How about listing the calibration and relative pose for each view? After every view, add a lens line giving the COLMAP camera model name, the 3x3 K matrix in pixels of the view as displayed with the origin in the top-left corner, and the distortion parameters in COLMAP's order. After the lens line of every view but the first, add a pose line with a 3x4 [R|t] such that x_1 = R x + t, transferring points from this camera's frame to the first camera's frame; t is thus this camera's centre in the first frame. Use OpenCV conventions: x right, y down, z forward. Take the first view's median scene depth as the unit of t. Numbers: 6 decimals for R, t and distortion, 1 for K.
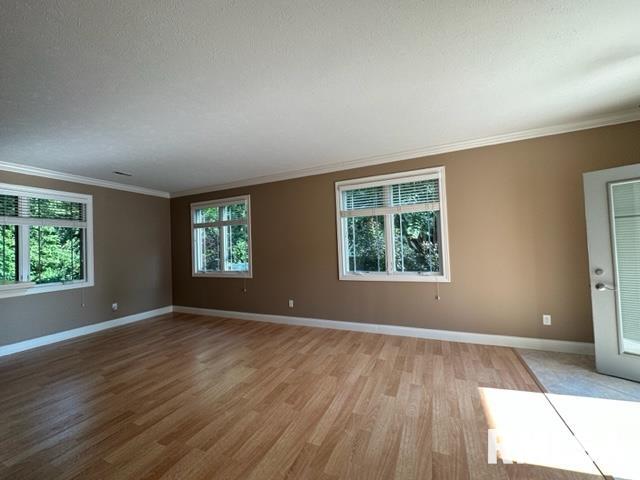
lens RADIAL K [[254.6, 0, 319.8], [0, 254.6, 241.0], [0, 0, 1]] dist [0.000415, 0.000565]
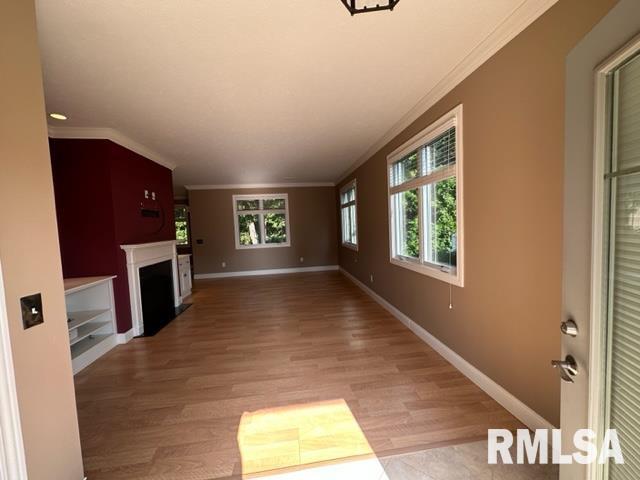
lens RADIAL K [[254.6, 0, 318.5], [0, 254.6, 238.6], [0, 0, 1]] dist [0.000415, 0.000565]
pose [[0.519469, 0.058688, -0.852472, 0.693856], [0.045908, 0.994281, 0.096426, -0.033797], [0.853255, -0.089226, 0.513803, 0.285073]]
